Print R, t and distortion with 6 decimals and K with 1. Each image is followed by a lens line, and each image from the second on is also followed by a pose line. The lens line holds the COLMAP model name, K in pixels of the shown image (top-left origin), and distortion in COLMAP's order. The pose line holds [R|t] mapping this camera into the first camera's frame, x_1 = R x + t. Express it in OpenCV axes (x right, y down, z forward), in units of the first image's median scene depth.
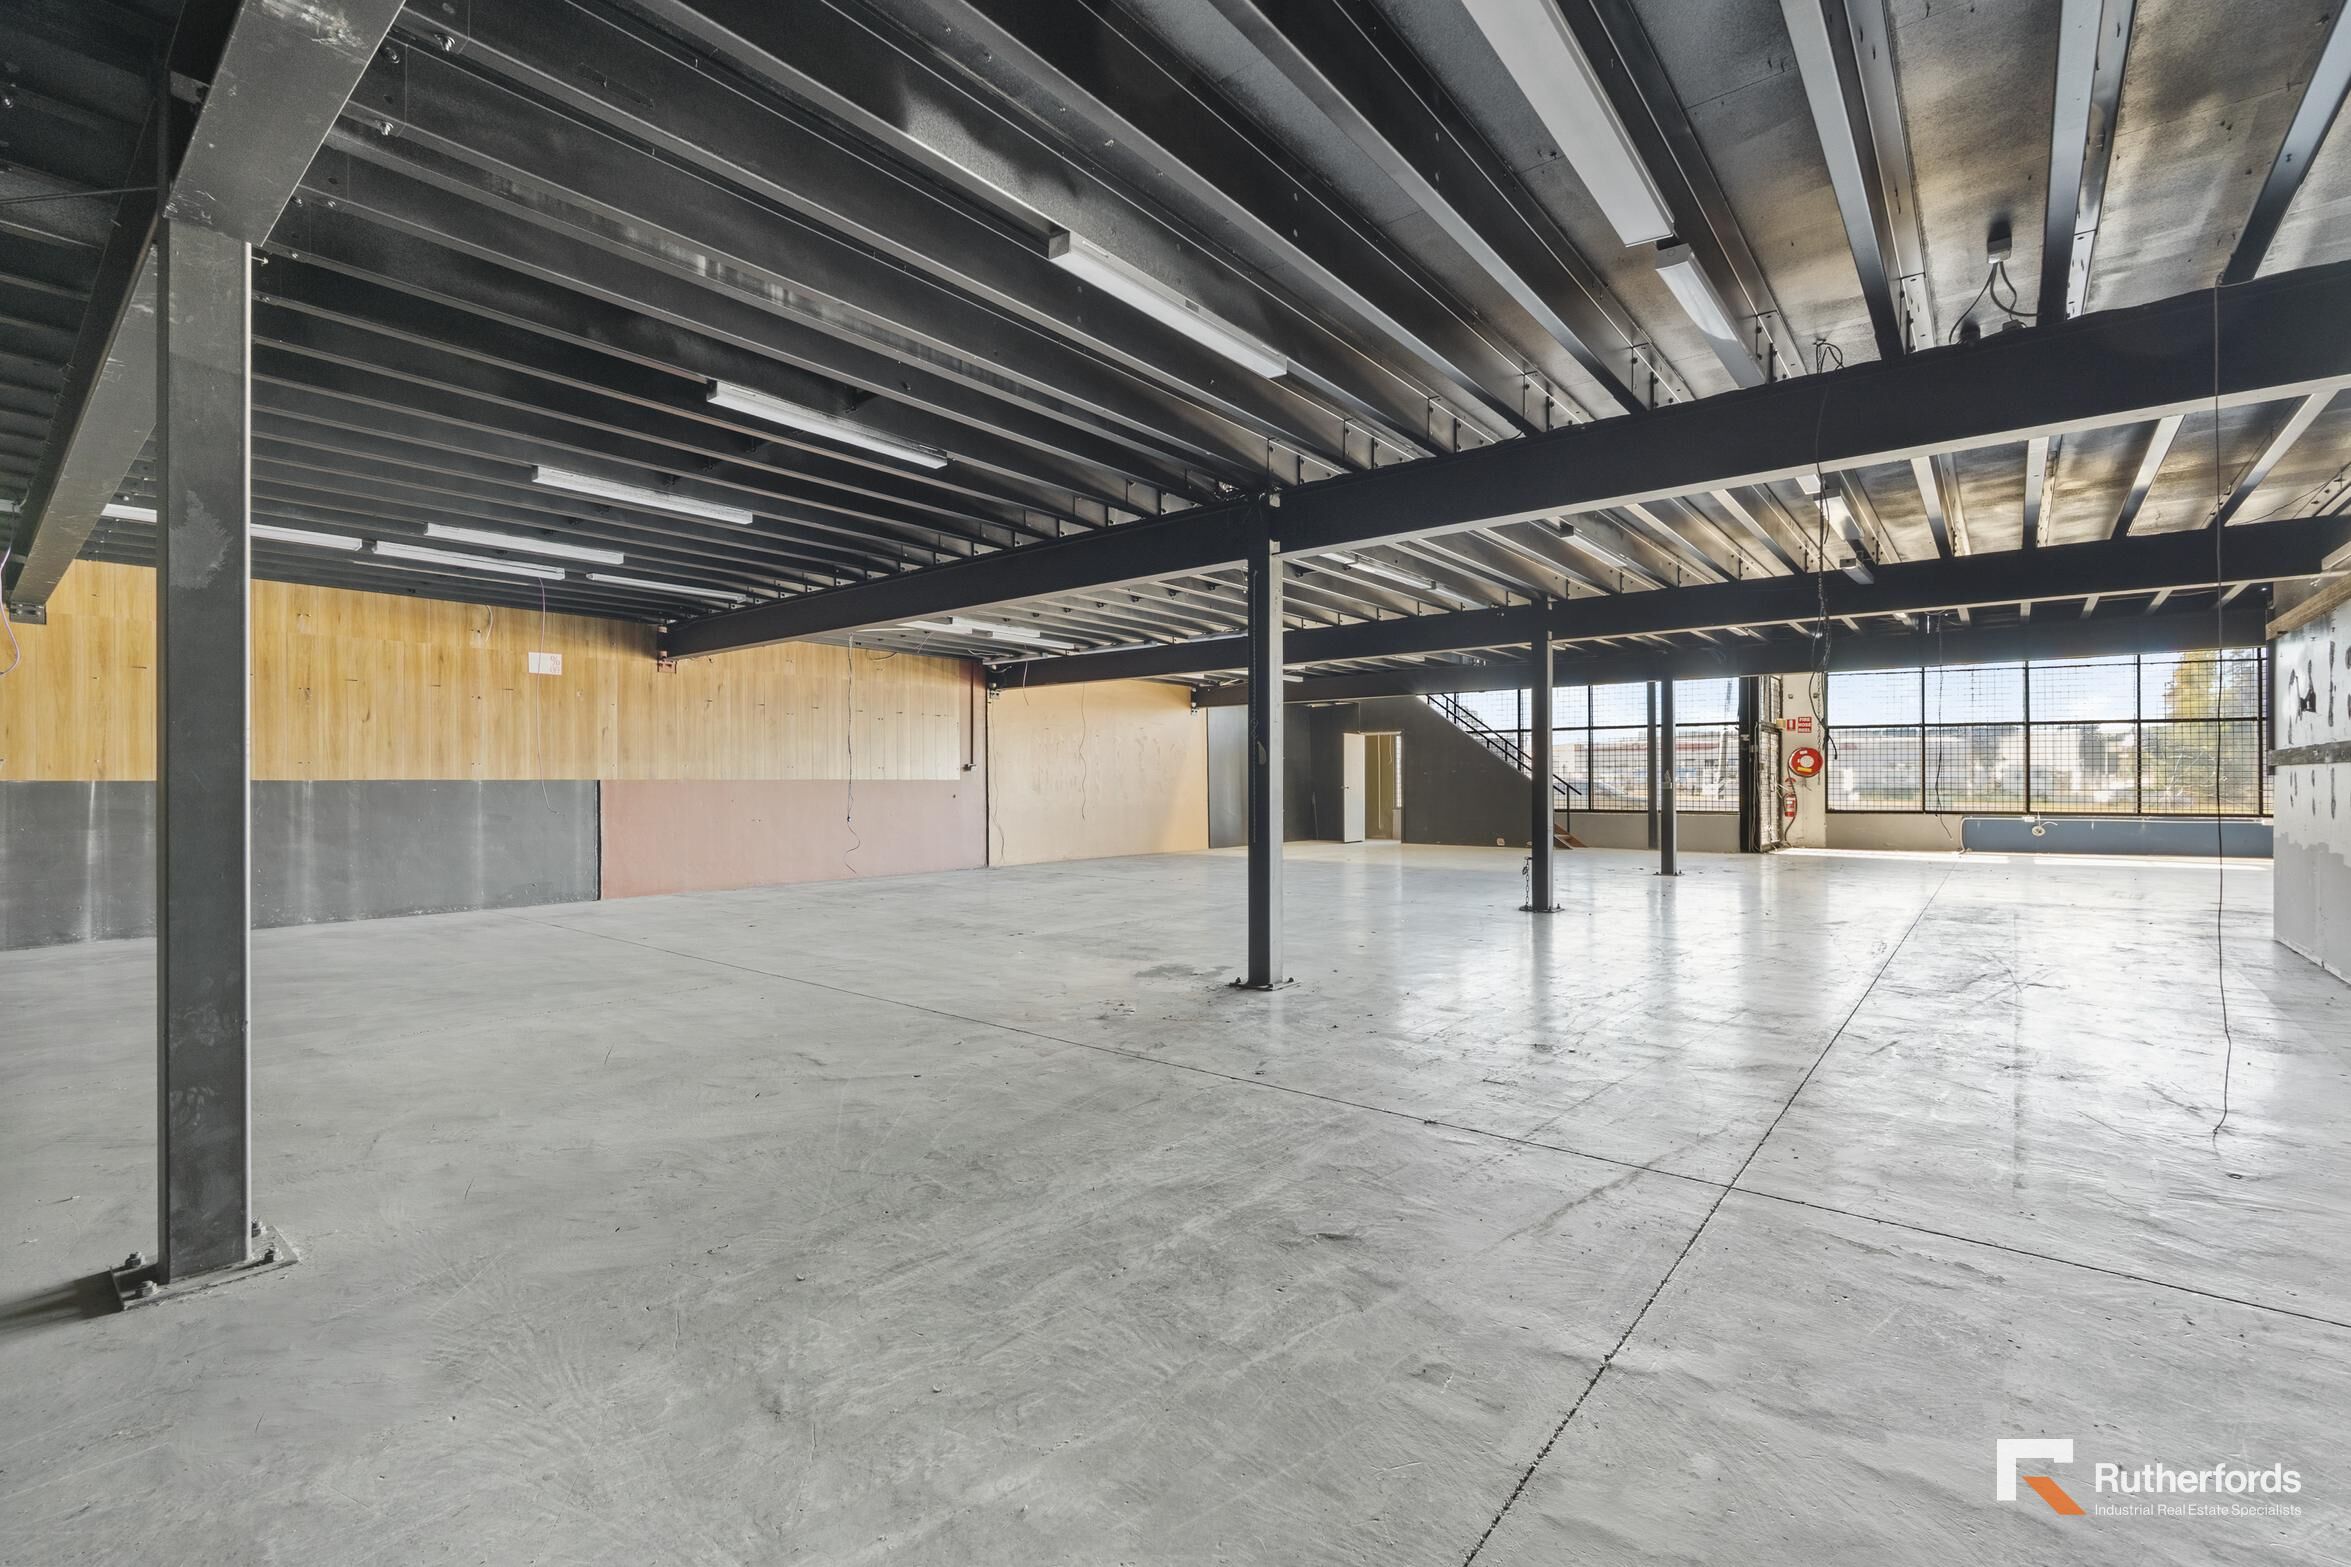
lens RADIAL K [[1063.3, 0, 1175.9], [0, 1063.3, 781.7], [0, 0, 1]] dist [0.000658, 0.000042]
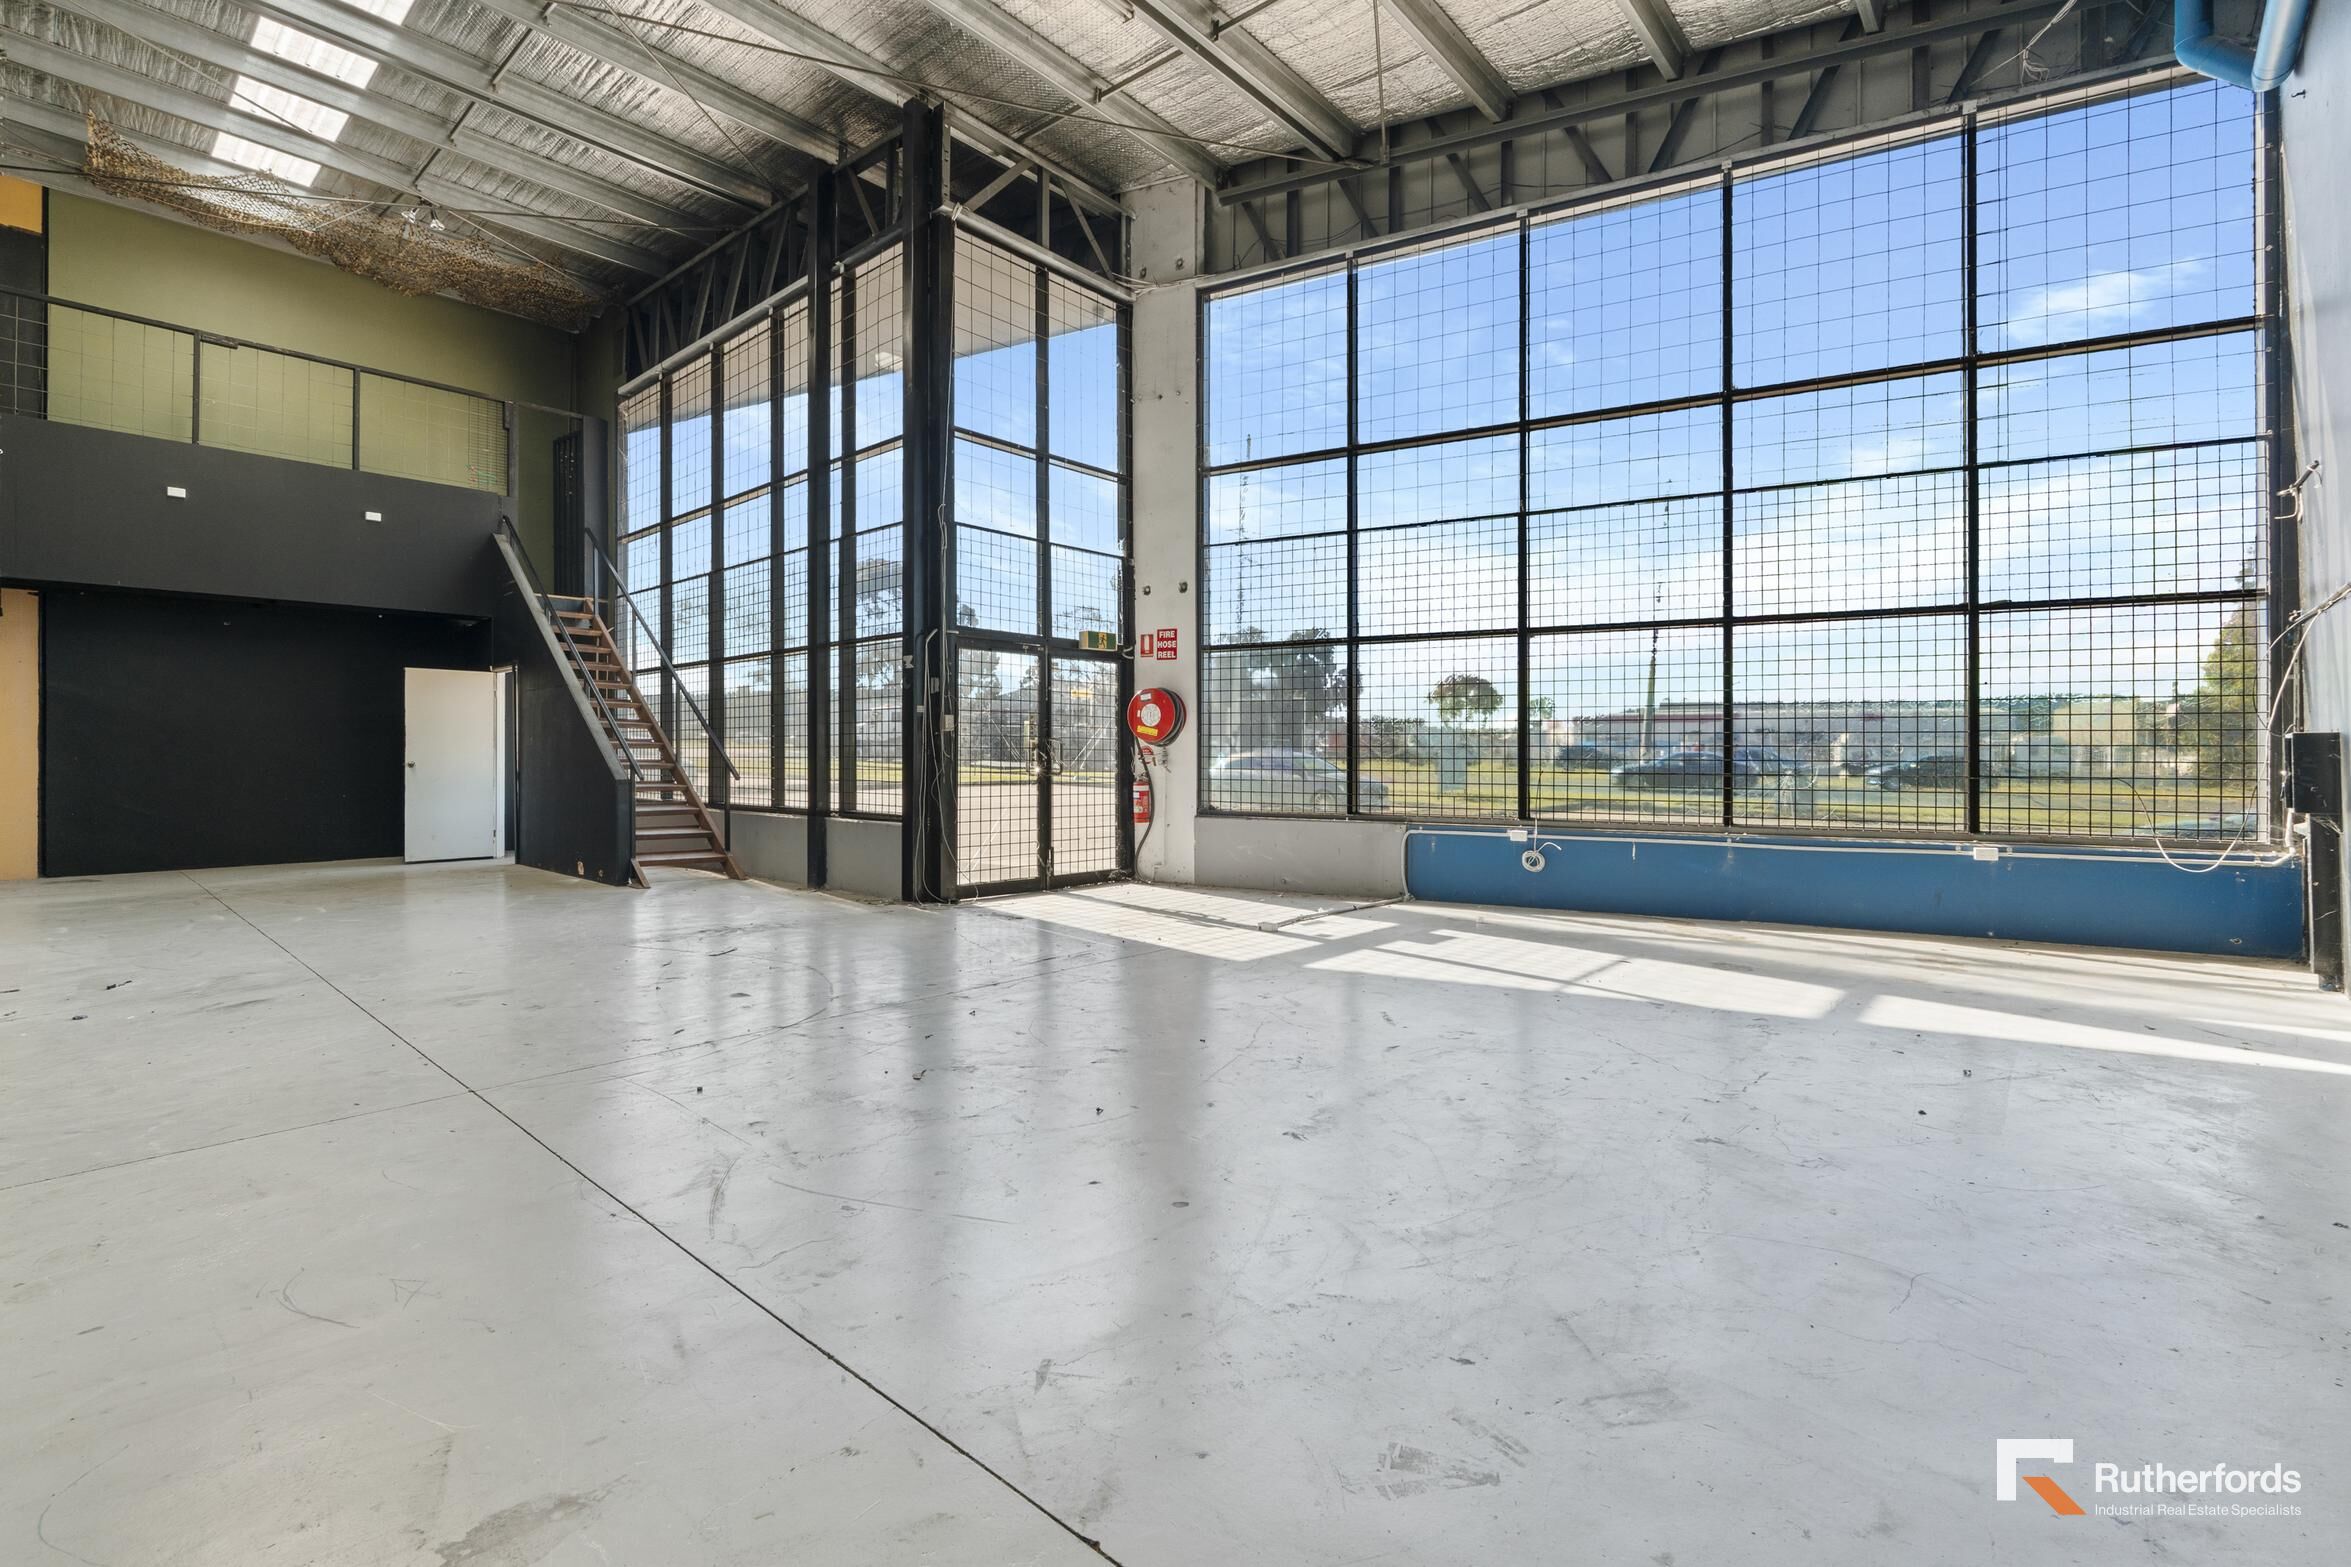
lens RADIAL K [[1063.3, 0, 1179.1], [0, 1063.3, 764.9], [0, 0, 1]] dist [0.000658, 0.000042]
pose [[0.999974, 0.000640, -0.007163, 0.600492], [-0.000603, 0.999987, 0.005153, 0.002372], [0.007166, -0.005149, 0.999961, 0.482190]]
